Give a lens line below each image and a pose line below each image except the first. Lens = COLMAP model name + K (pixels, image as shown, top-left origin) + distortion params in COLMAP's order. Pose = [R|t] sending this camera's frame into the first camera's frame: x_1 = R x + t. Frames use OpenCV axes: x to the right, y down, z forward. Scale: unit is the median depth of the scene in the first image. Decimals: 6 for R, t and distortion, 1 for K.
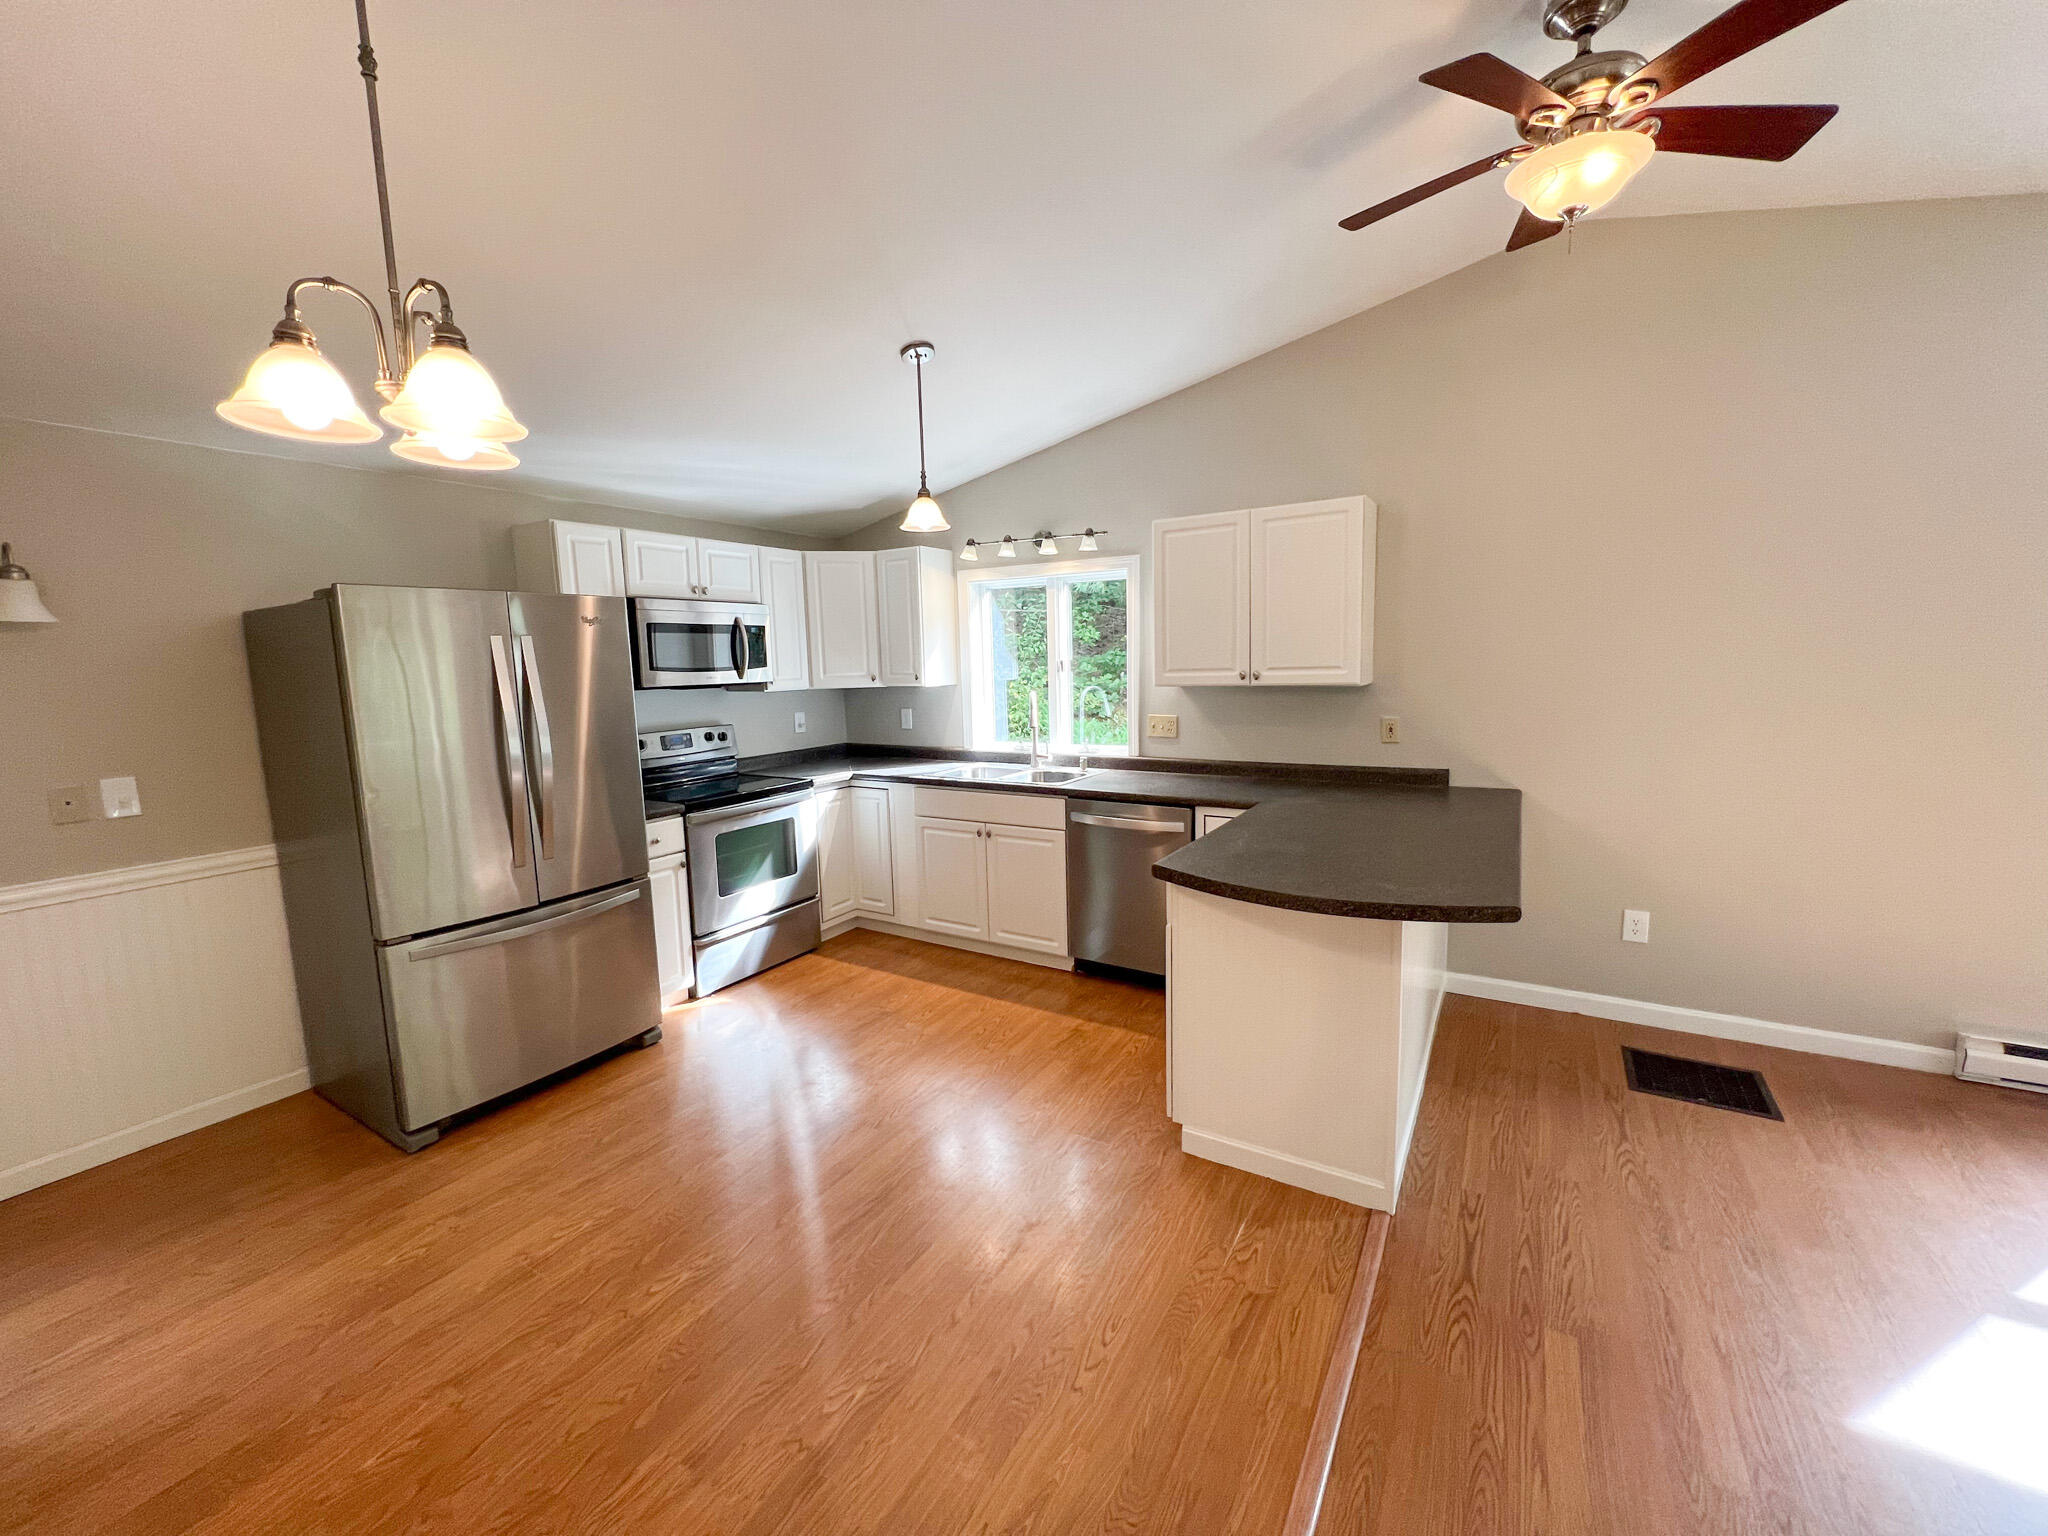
lens RADIAL K [[818.7, 0, 1018.4], [0, 818.7, 762.9], [0, 0, 1]] dist [0.000214, -0.000660]
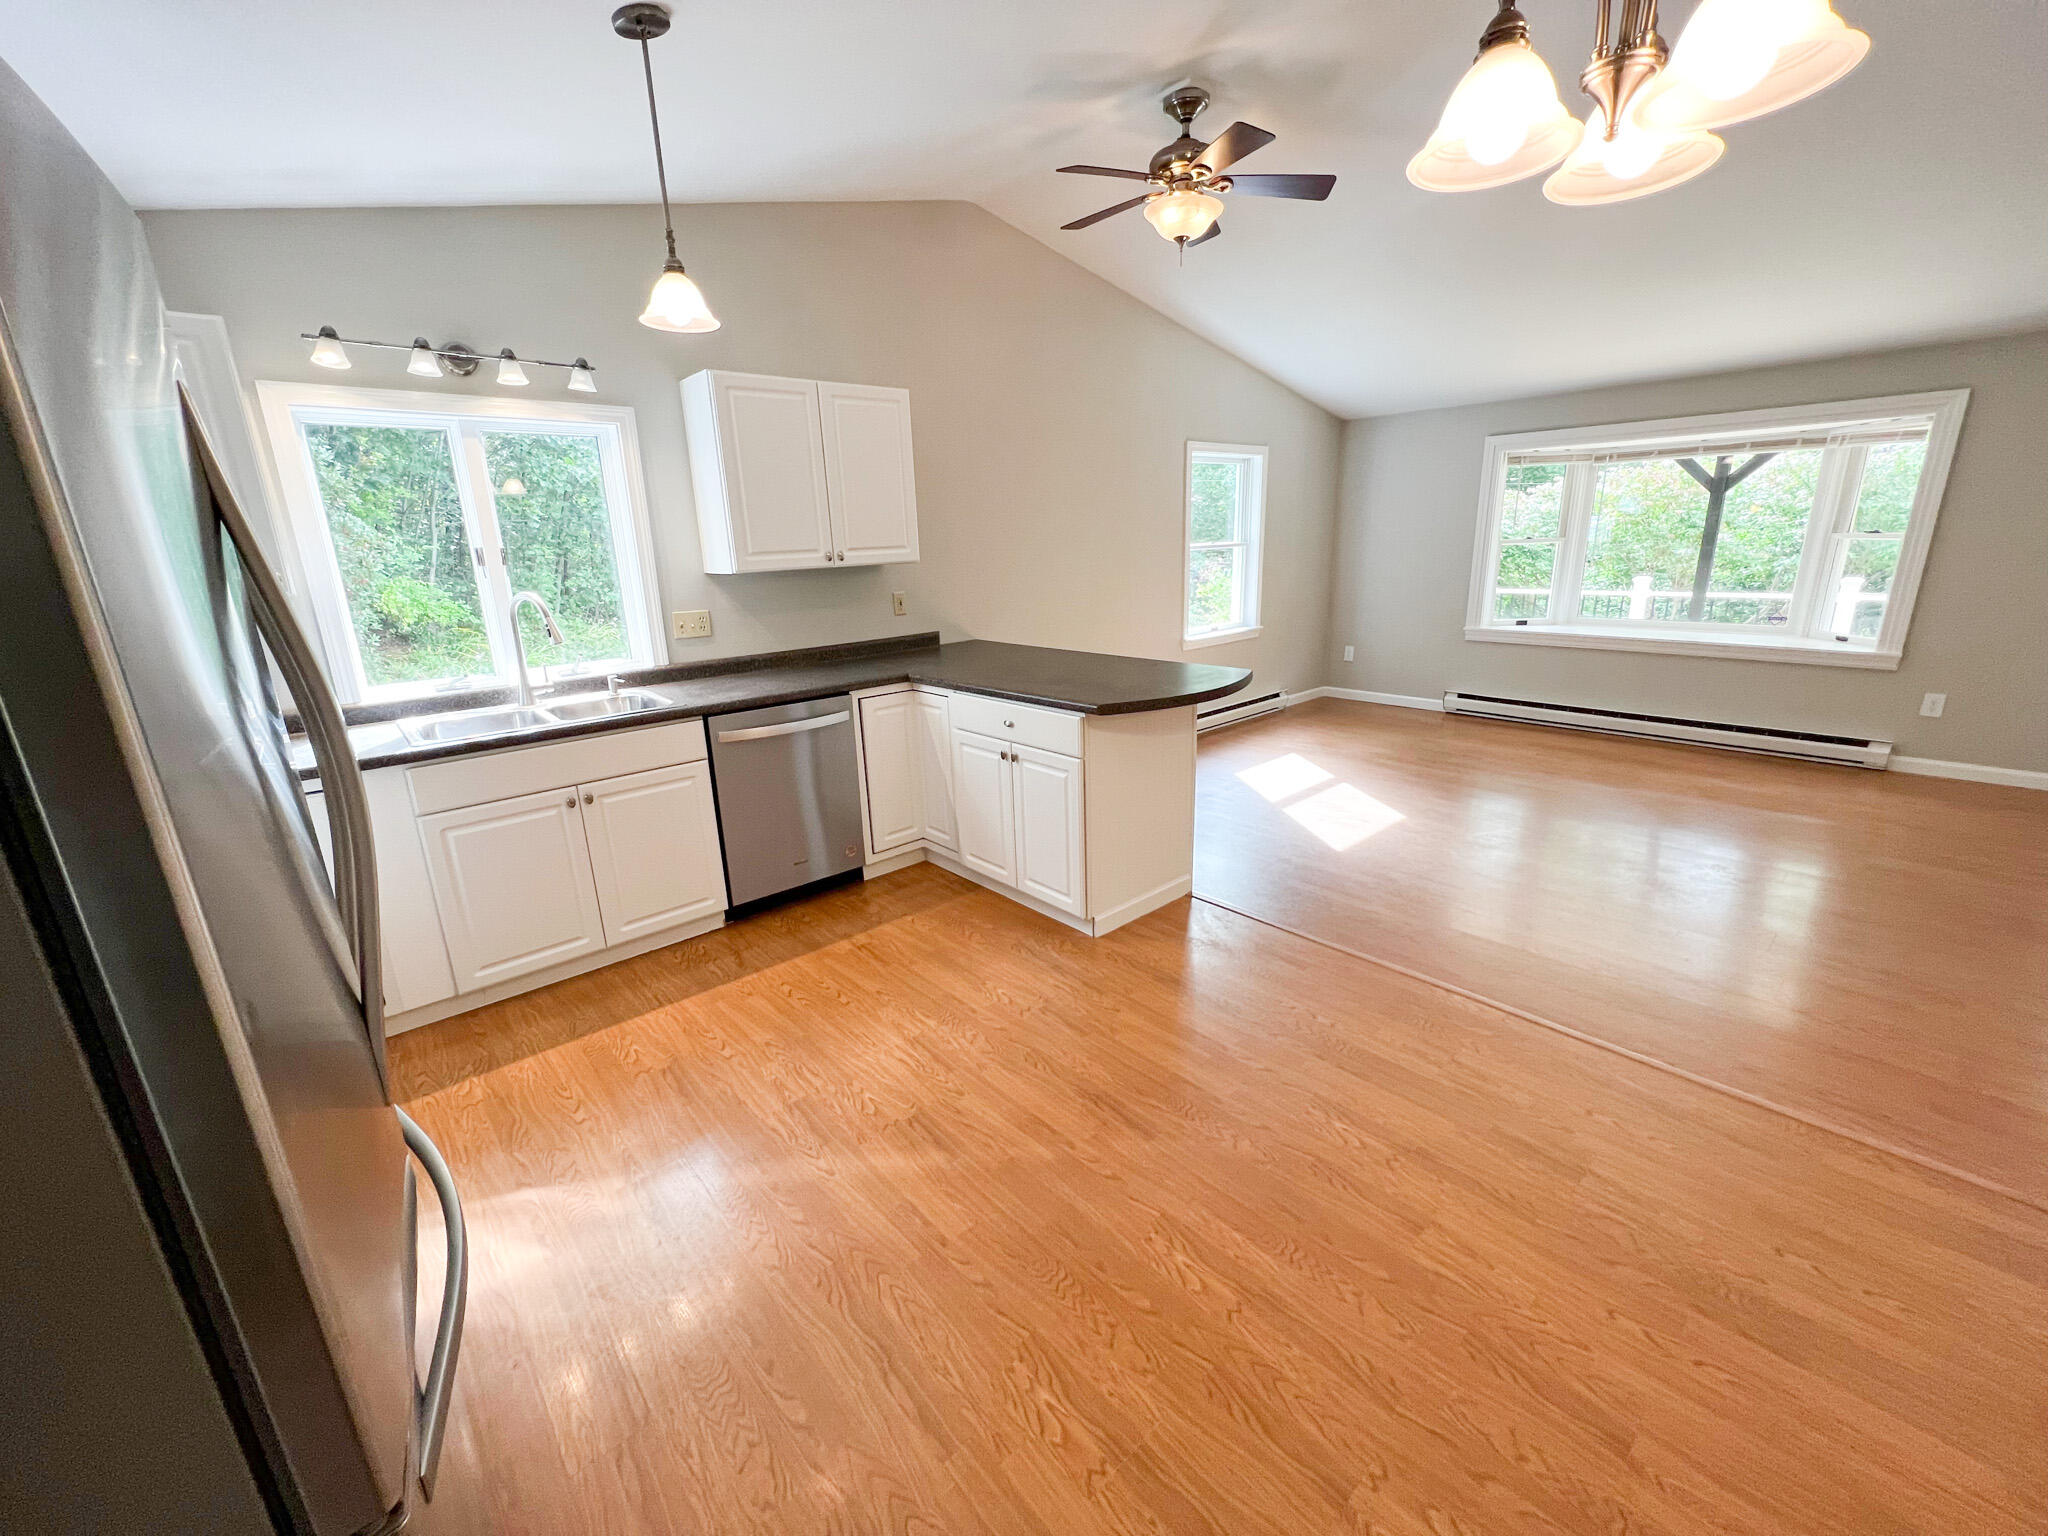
lens RADIAL K [[818.7, 0, 1018.4], [0, 818.7, 762.9], [0, 0, 1]] dist [0.000214, -0.000660]
pose [[0.296296, -0.239744, 0.924517, -0.565549], [0.149205, 0.967717, 0.203128, -0.029052], [-0.943370, 0.077756, 0.322501, 0.432232]]
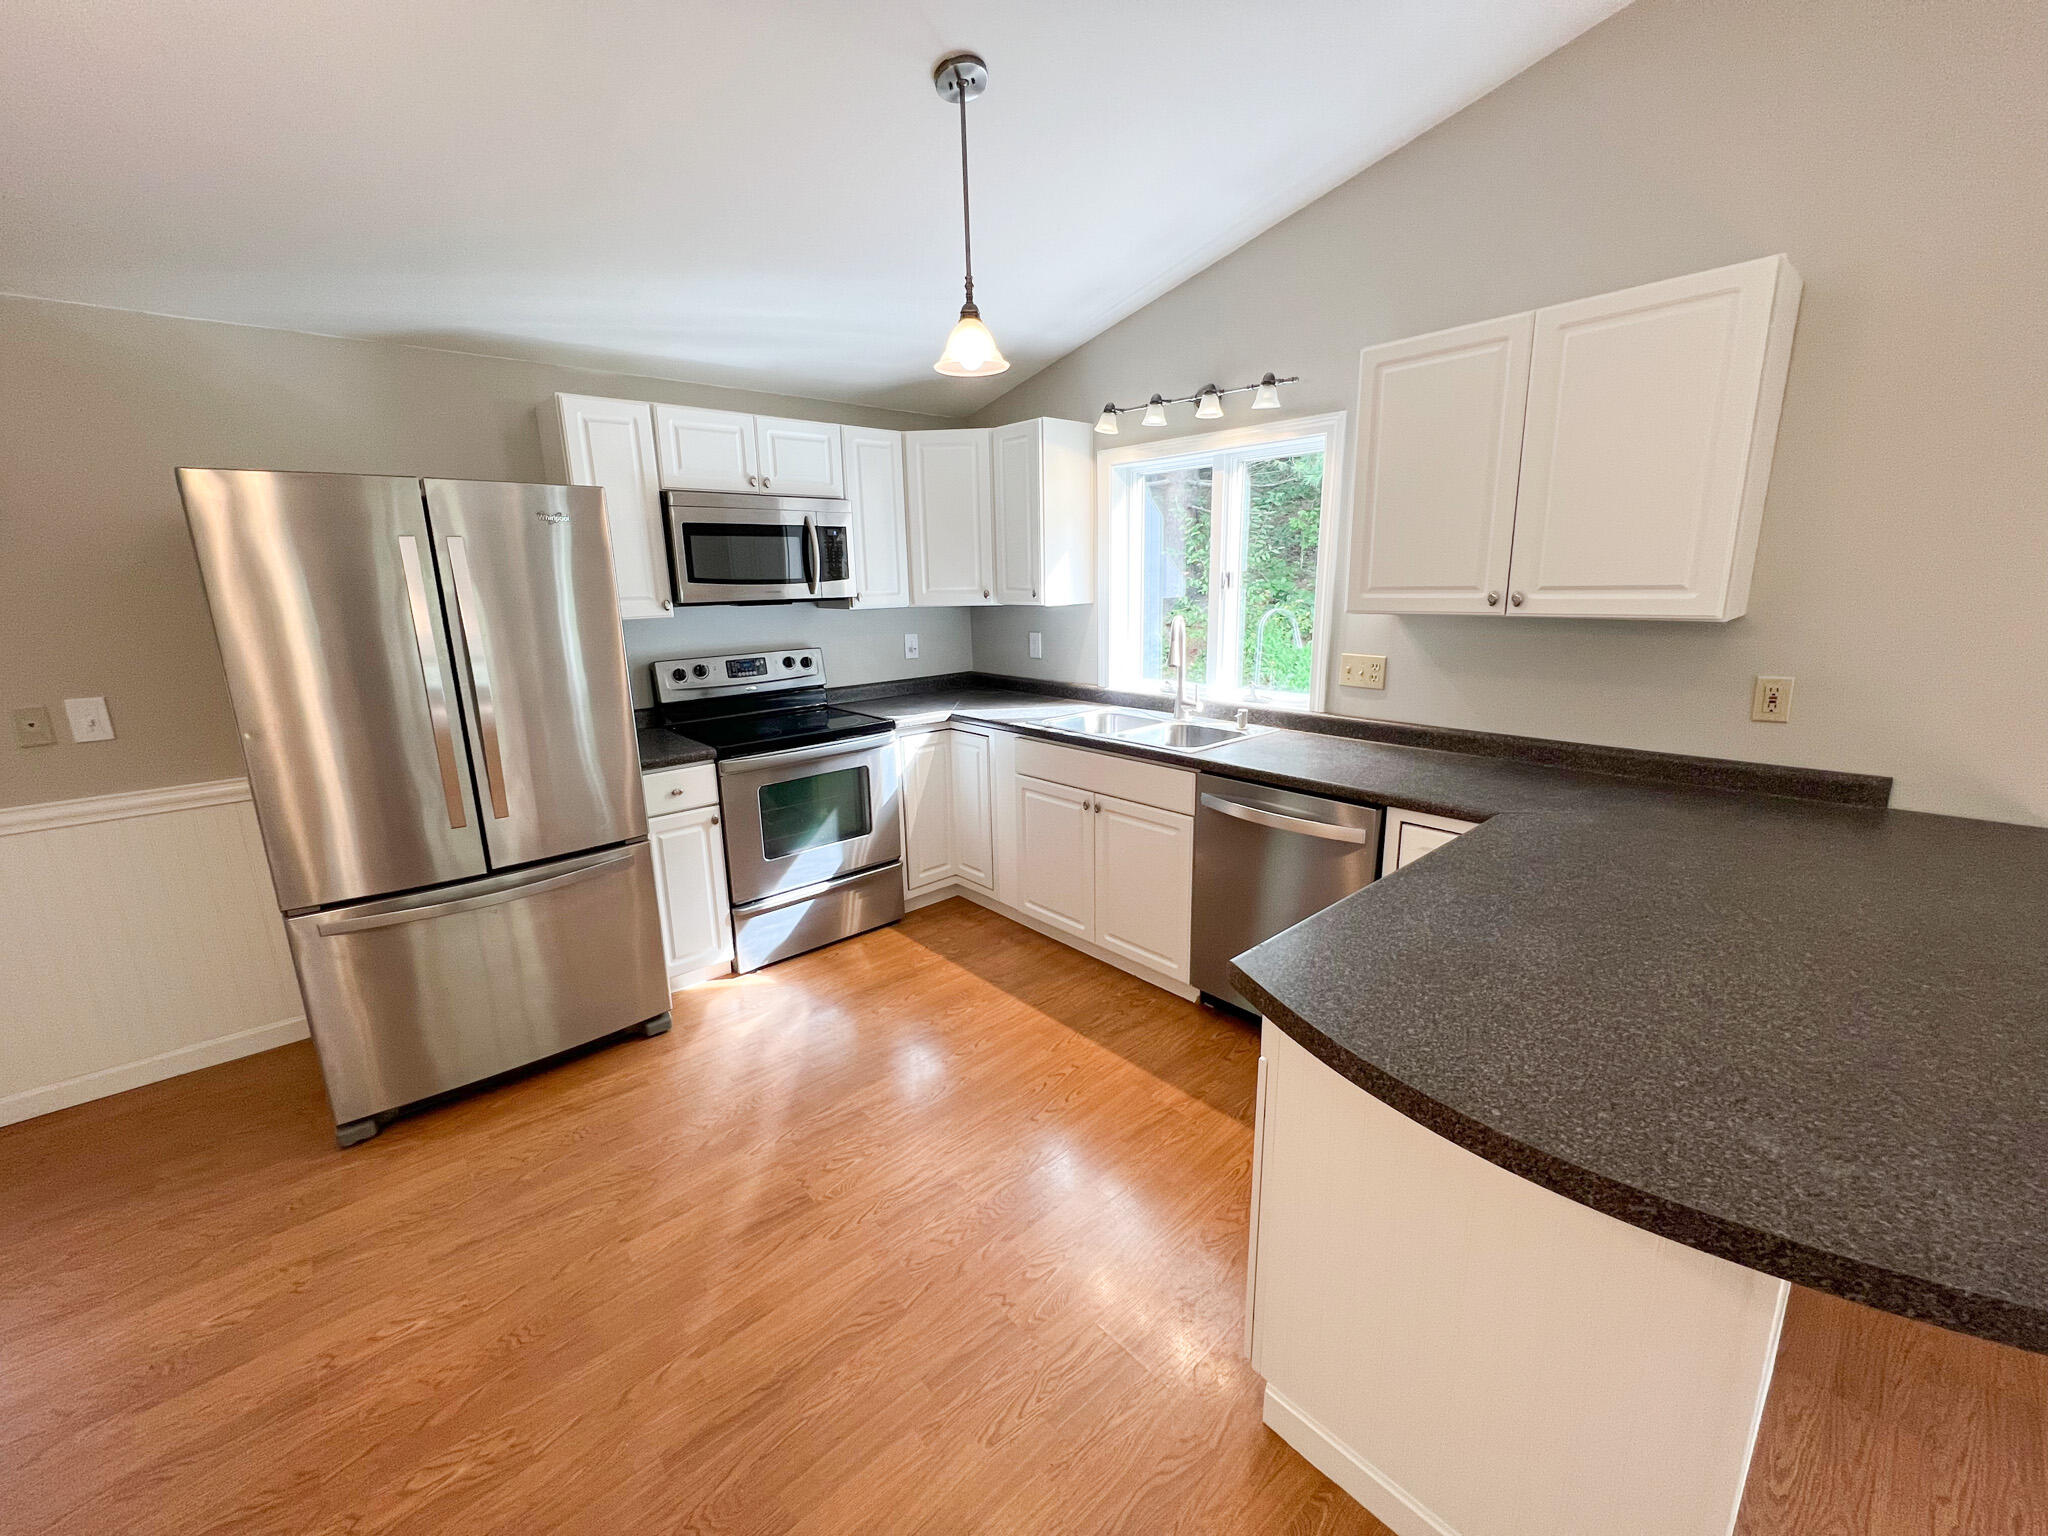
lens RADIAL K [[818.7, 0, 1018.4], [0, 818.7, 762.9], [0, 0, 1]] dist [0.000214, -0.000660]
pose [[0.957698, 0.070234, -0.279074, 0.100877], [-0.040684, 0.993065, 0.110307, -0.033910], [0.284886, -0.094287, 0.953913, 0.269346]]
